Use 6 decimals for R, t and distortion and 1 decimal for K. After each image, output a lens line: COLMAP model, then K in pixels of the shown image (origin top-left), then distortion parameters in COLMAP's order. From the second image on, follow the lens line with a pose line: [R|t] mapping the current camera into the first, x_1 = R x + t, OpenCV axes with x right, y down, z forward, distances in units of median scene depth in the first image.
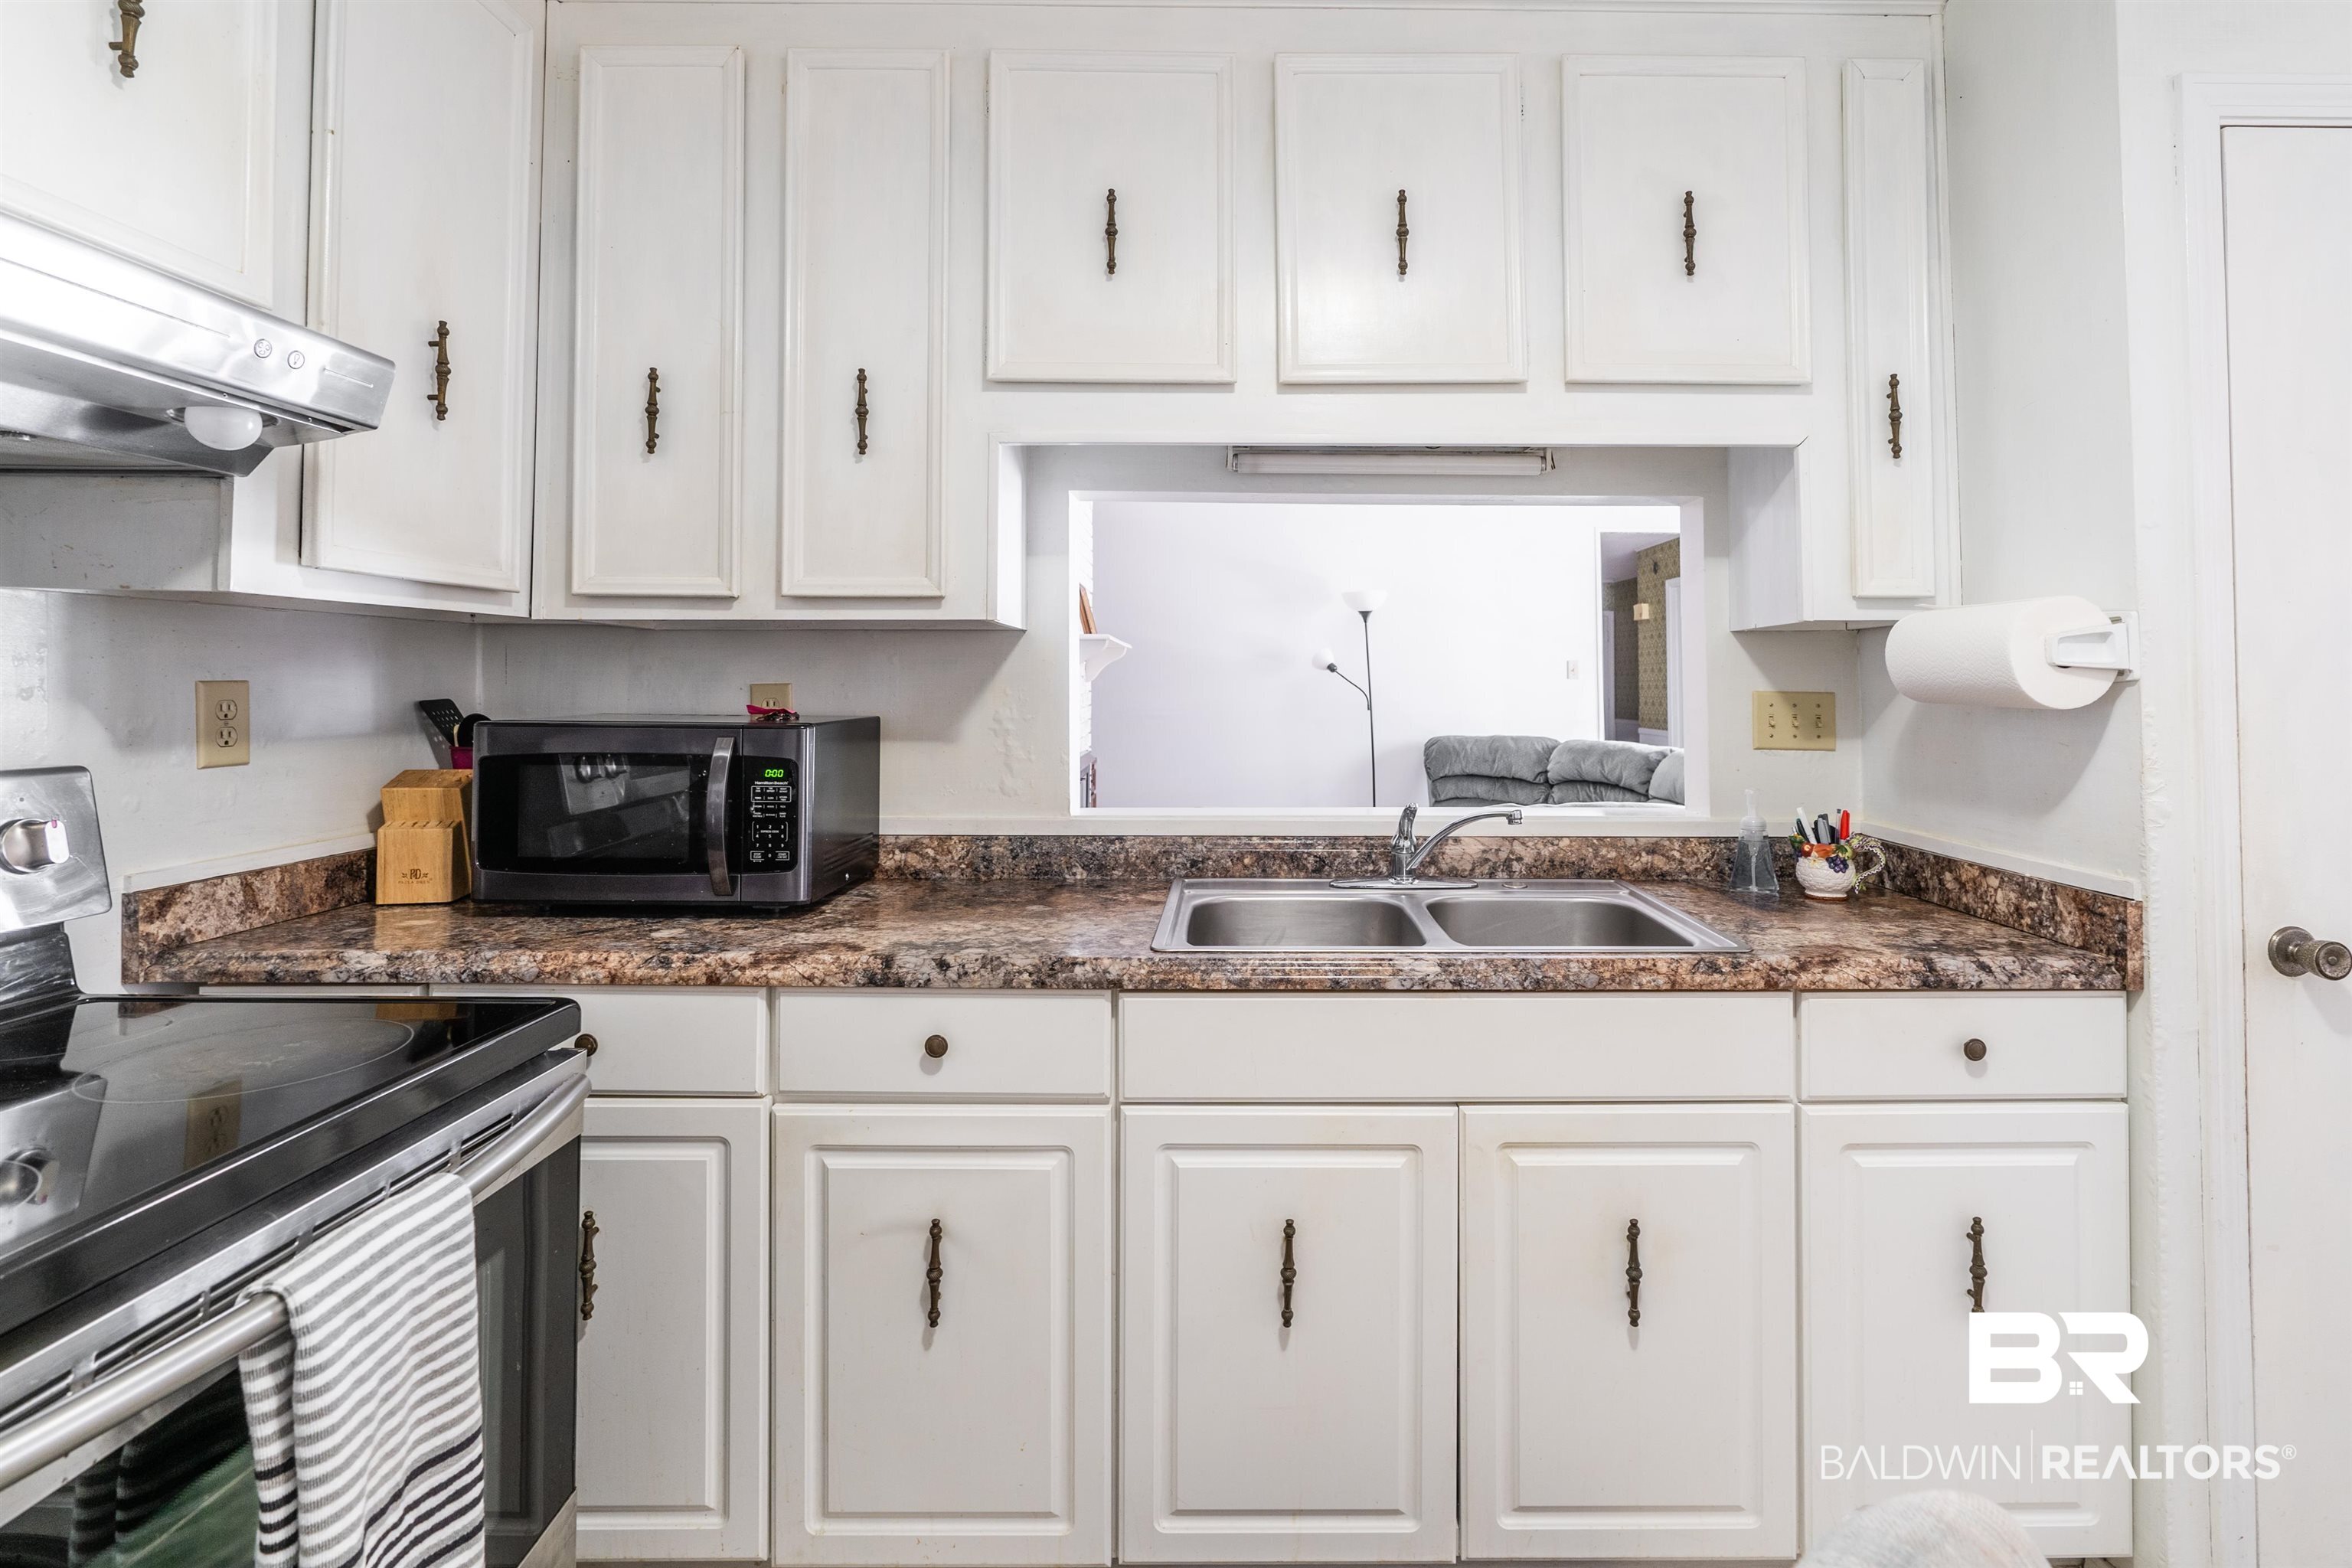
lens RADIAL K [[1084.8, 0, 1211.9], [0, 1084.8, 665.1], [0, 0, 1]] dist [-0.006437, 0.000774]
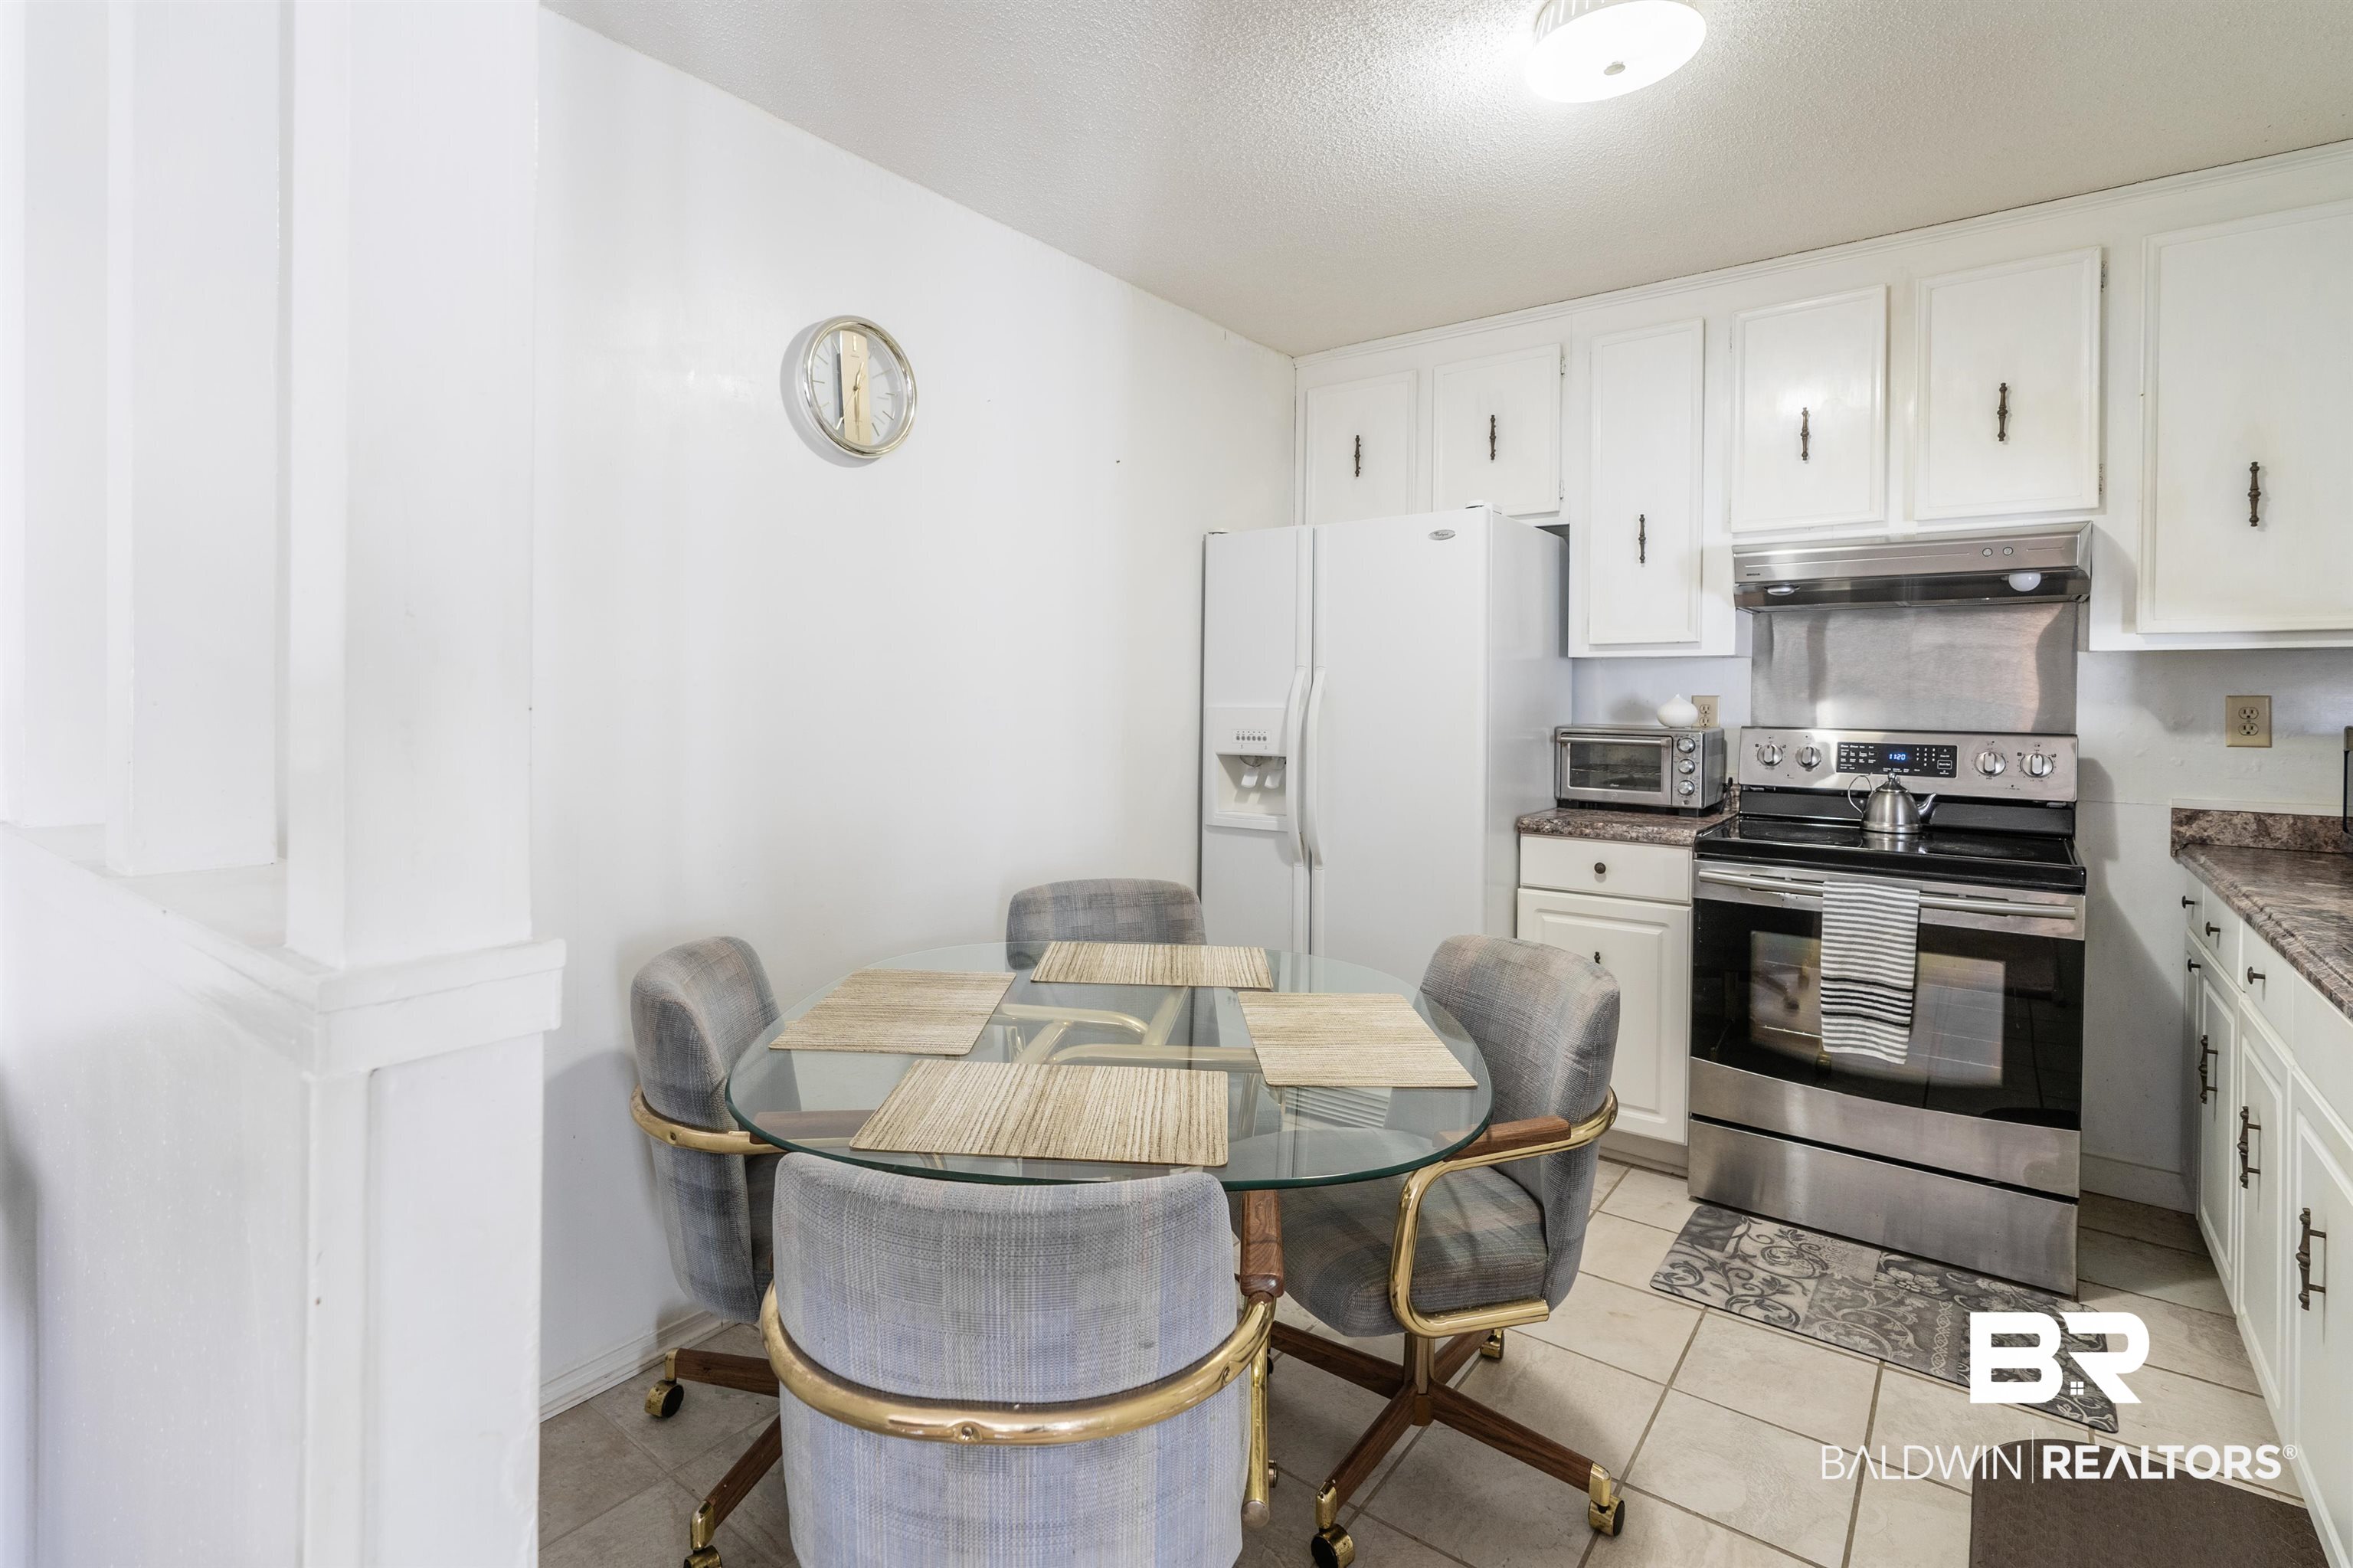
lens RADIAL K [[1085.3, 0, 1201.7], [0, 1085.3, 704.0], [0, 0, 1]] dist [-0.006437, 0.000774]
pose [[-0.577382, 0.002912, -0.816469, 1.374730], [0.008121, 0.999965, -0.002176, 0.016856], [0.816434, -0.007886, -0.577386, 0.633030]]
